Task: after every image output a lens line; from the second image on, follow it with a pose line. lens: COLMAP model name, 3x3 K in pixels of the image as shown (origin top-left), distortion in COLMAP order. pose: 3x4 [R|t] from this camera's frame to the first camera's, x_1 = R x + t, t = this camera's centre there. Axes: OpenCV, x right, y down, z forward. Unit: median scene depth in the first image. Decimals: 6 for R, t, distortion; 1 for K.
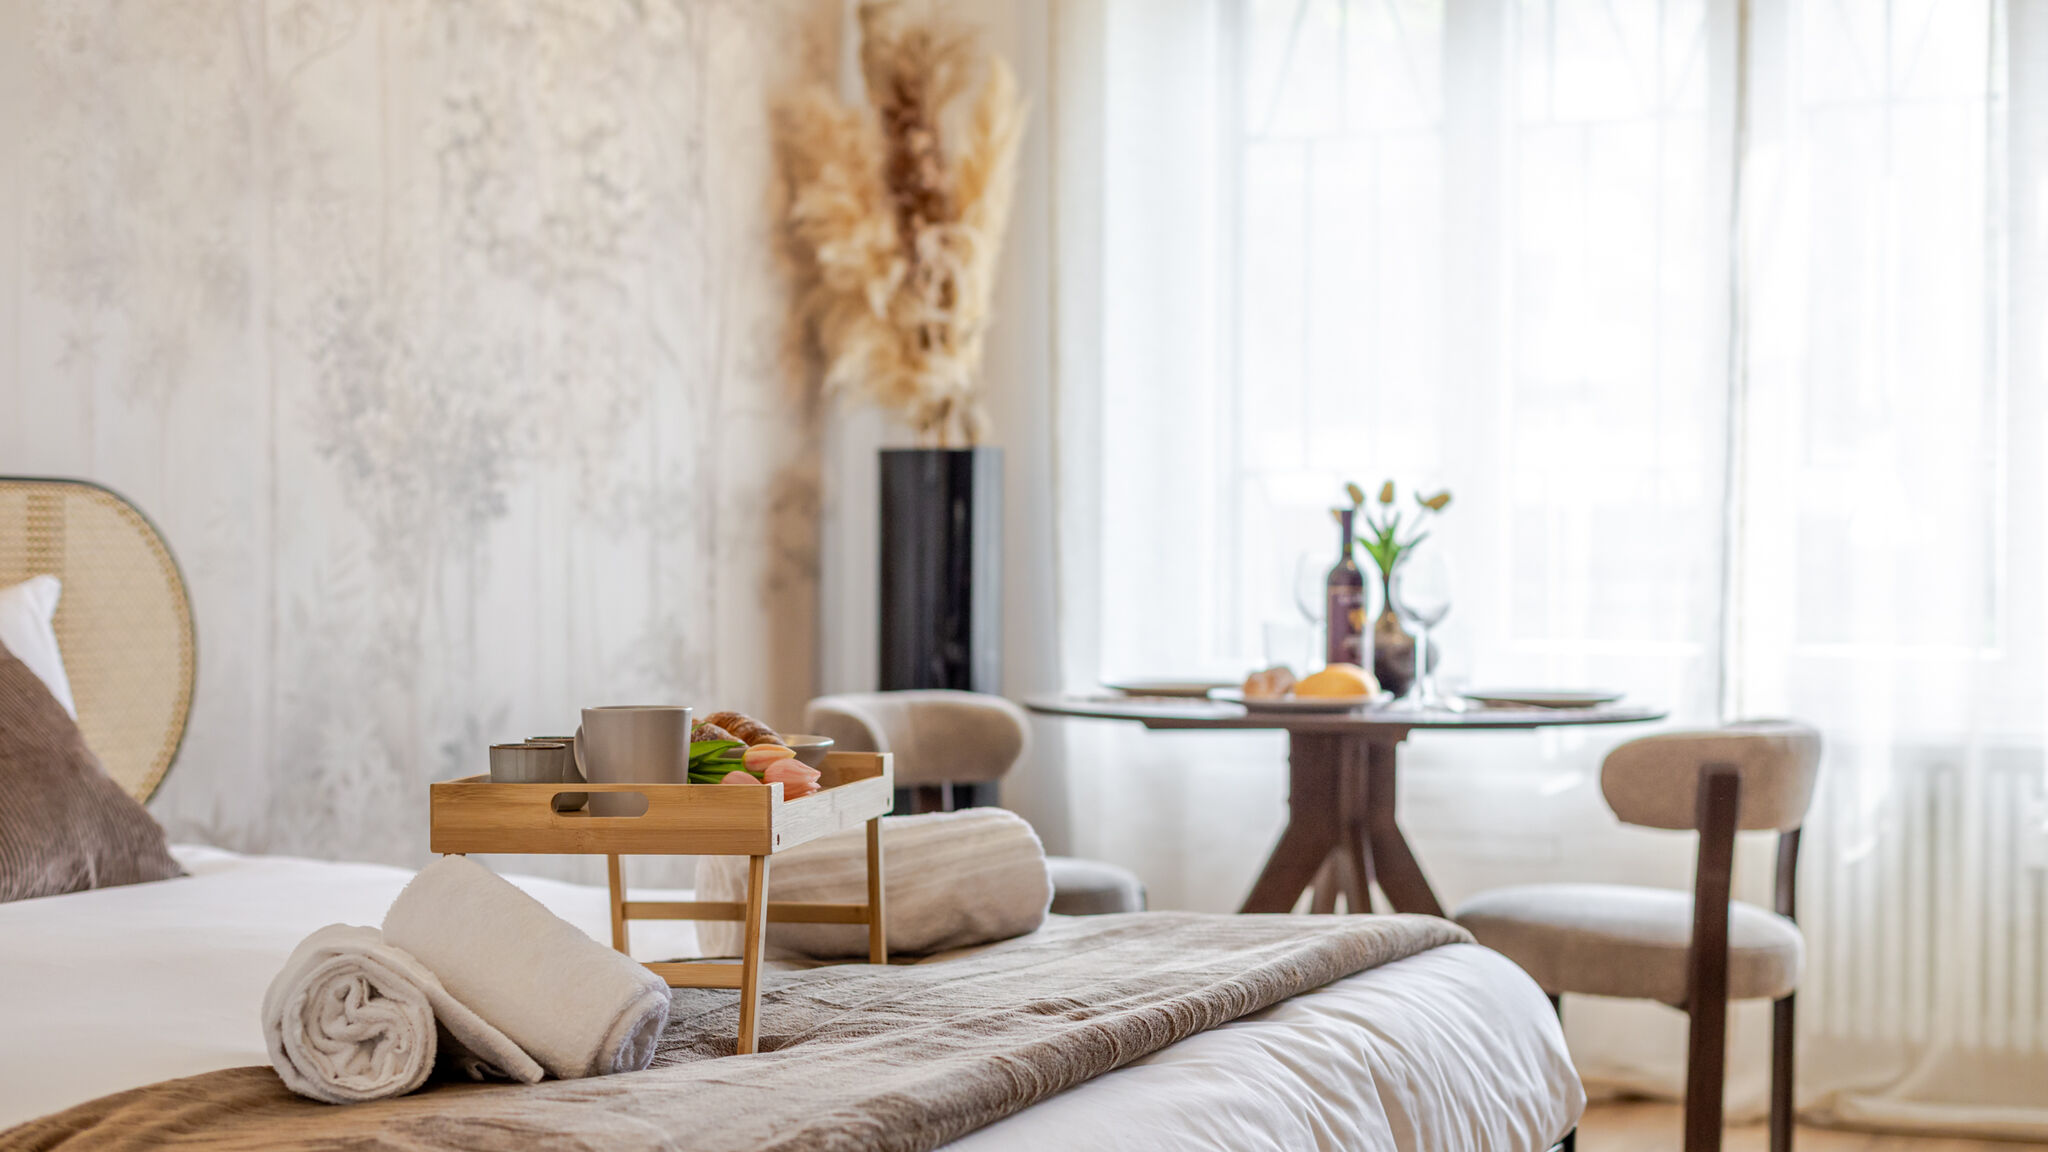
lens RADIAL K [[2931.1, 0, 1024.0], [0, 2931.1, 576.0], [0, 0, 1]] dist [-0.013801, -0.086601]
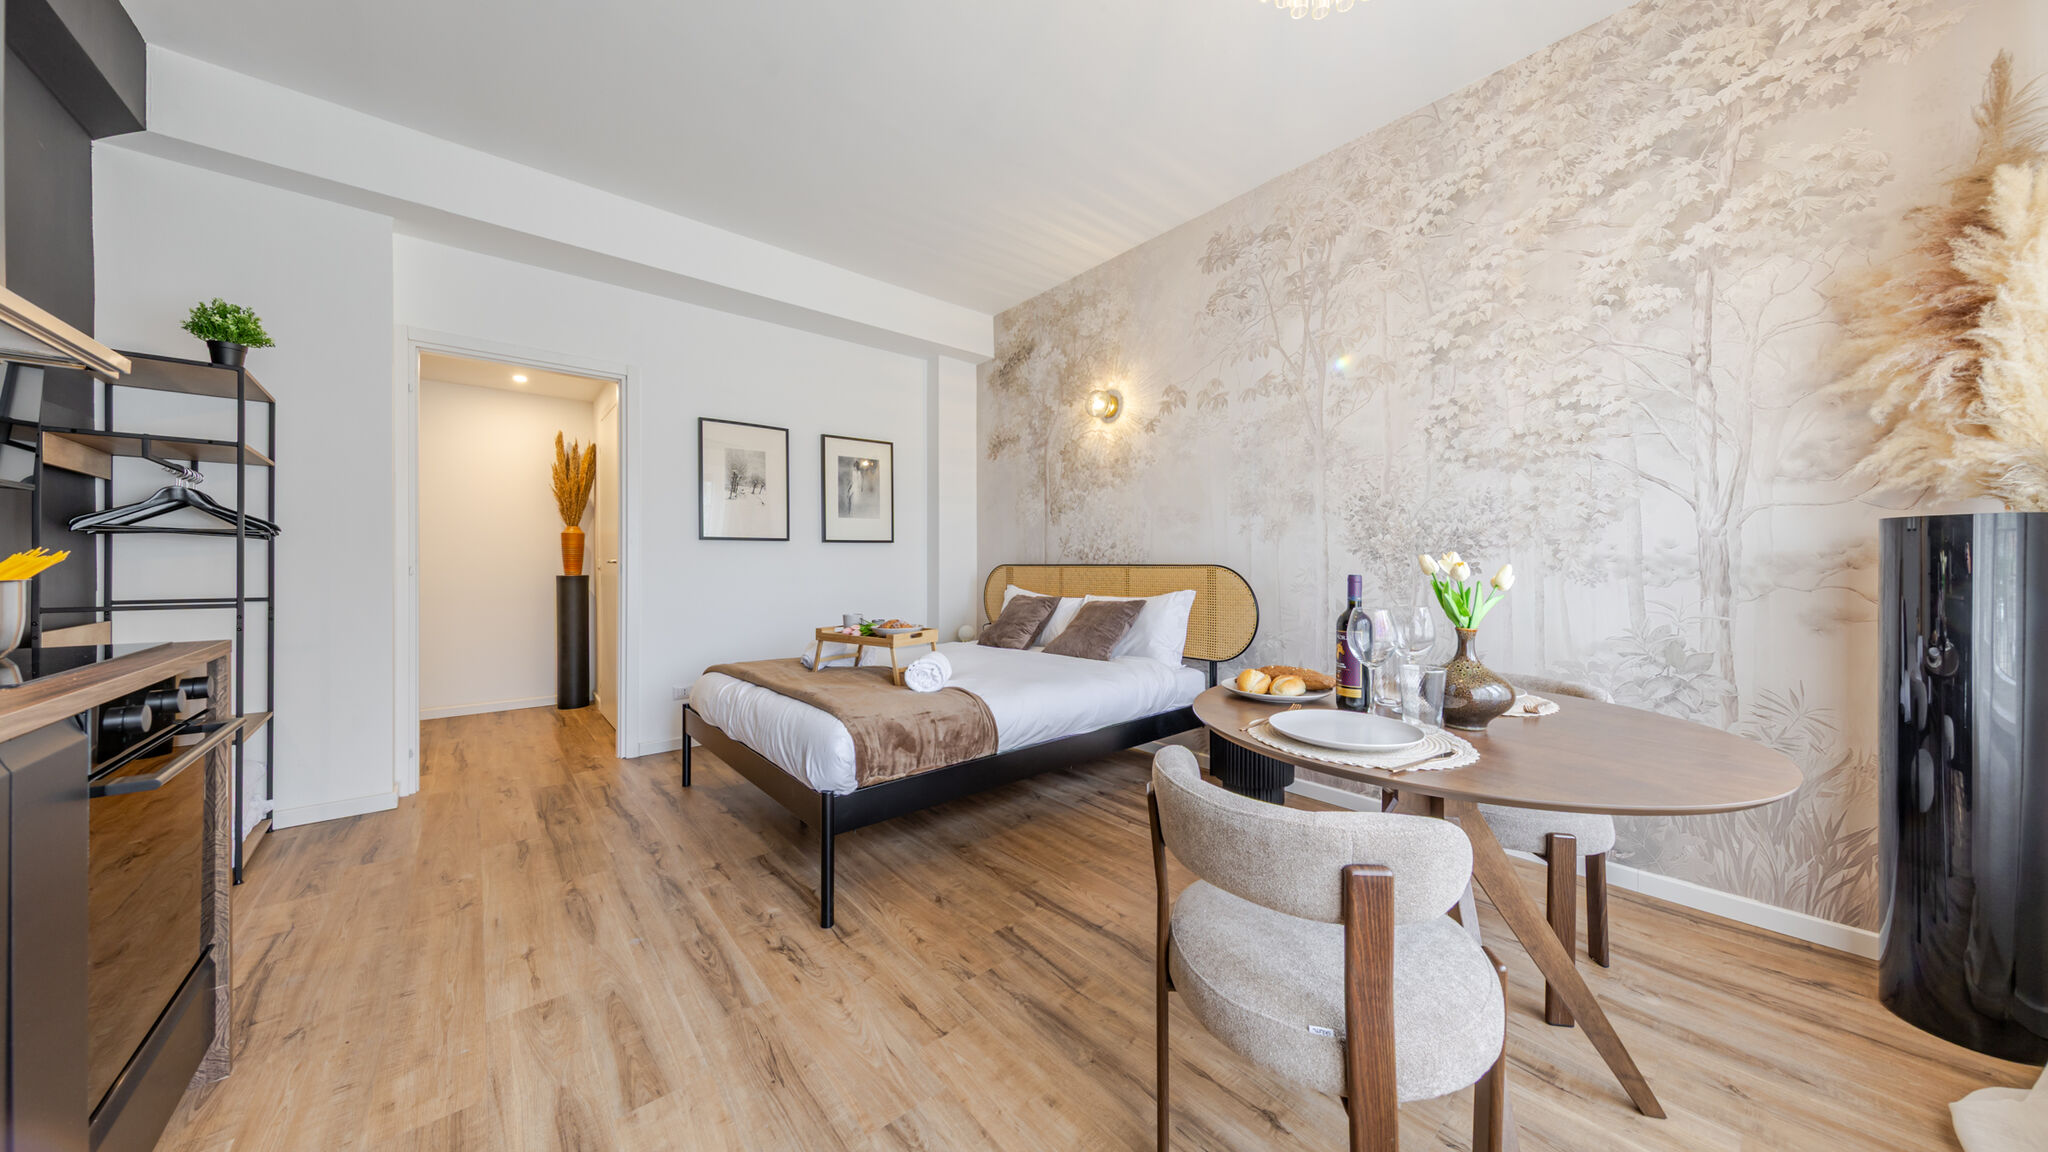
lens RADIAL K [[652.0, 0, 1034.5], [0, 652.0, 563.1], [0, 0, 1]] dist [0.009391, -0.002102]
pose [[-0.392405, -0.004674, -0.919781, 0.464890], [-0.005554, 0.999981, -0.002711, -0.026657], [0.919776, 0.004045, -0.392423, 0.940190]]
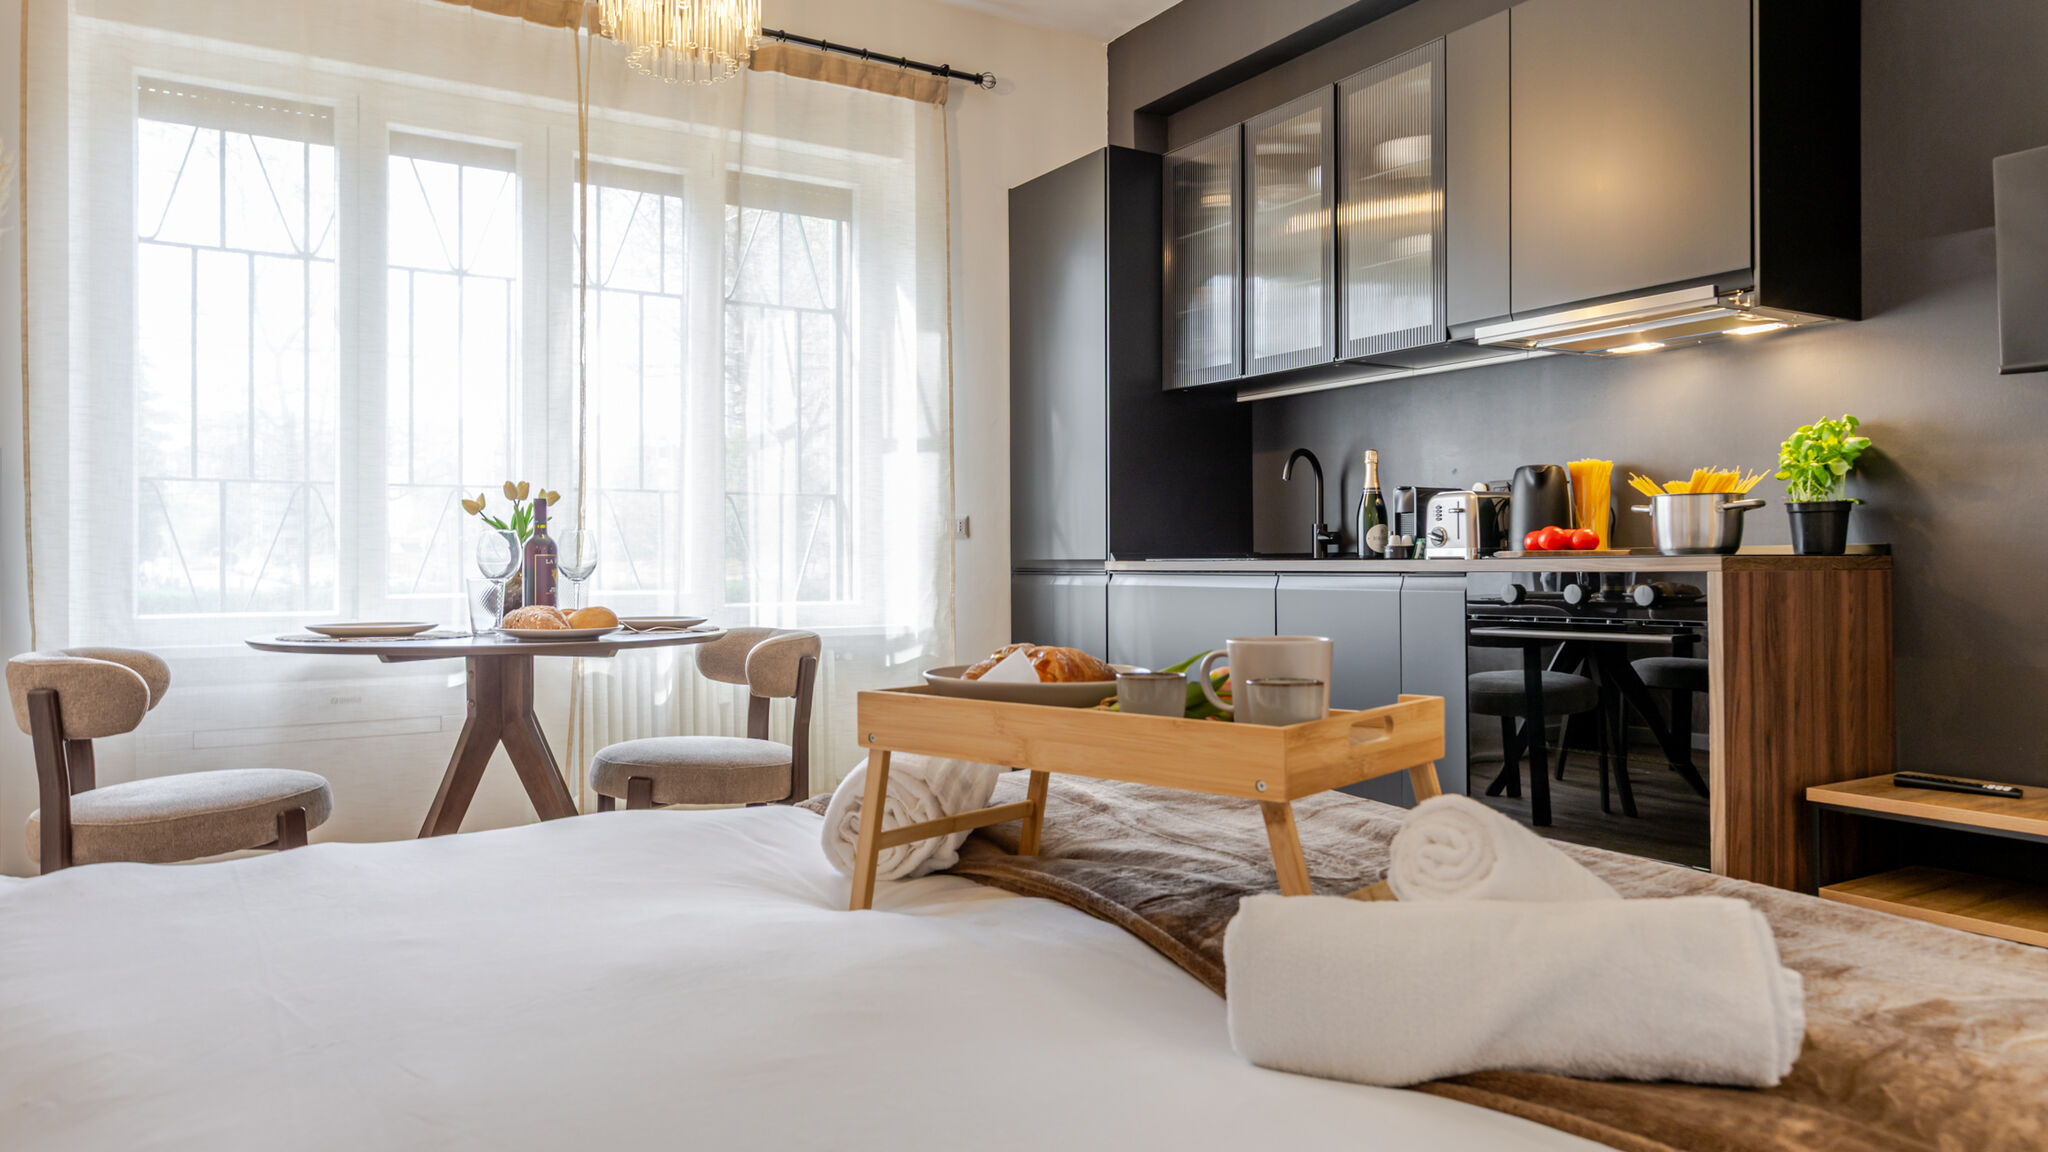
lens RADIAL K [[1312.9, 0, 1024.0], [0, 1312.9, 576.0], [0, 0, 1]] dist [0.001779, 0.002269]
pose [[0.533732, -0.013857, 0.845540, -0.305172], [0.007997, 0.999904, 0.011339, 0.010574], [-0.845616, 0.000710, 0.533791, 0.430678]]
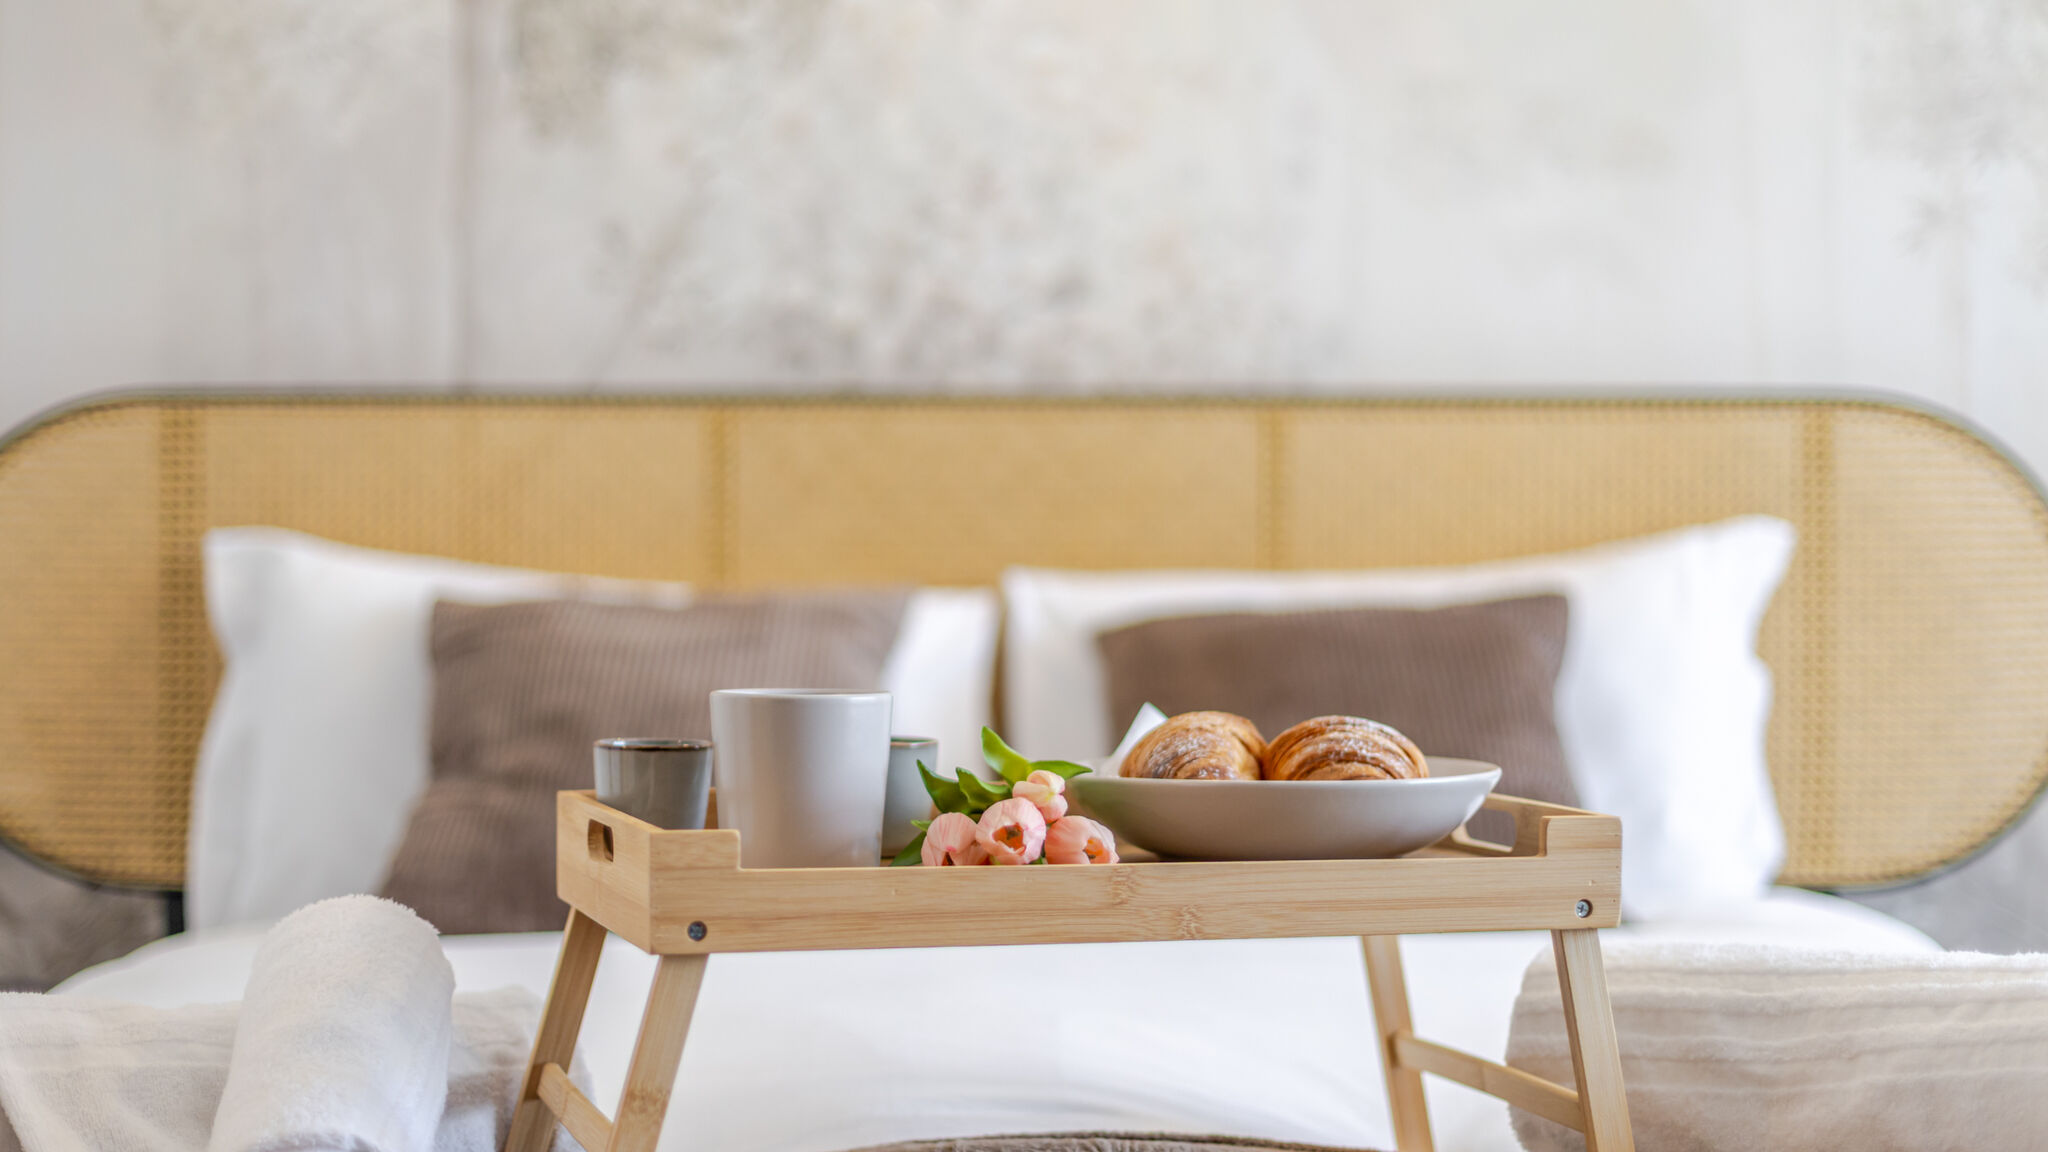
lens RADIAL K [[3029.4, 0, 1024.0], [0, 3029.4, 576.0], [0, 0, 1]] dist [-0.012912, -0.048505]
pose [[0.435661, 0.002200, -0.900108, 0.231788], [-0.003439, 0.999994, 0.000780, 0.010816], [0.900104, 0.002756, 0.435665, 0.399052]]
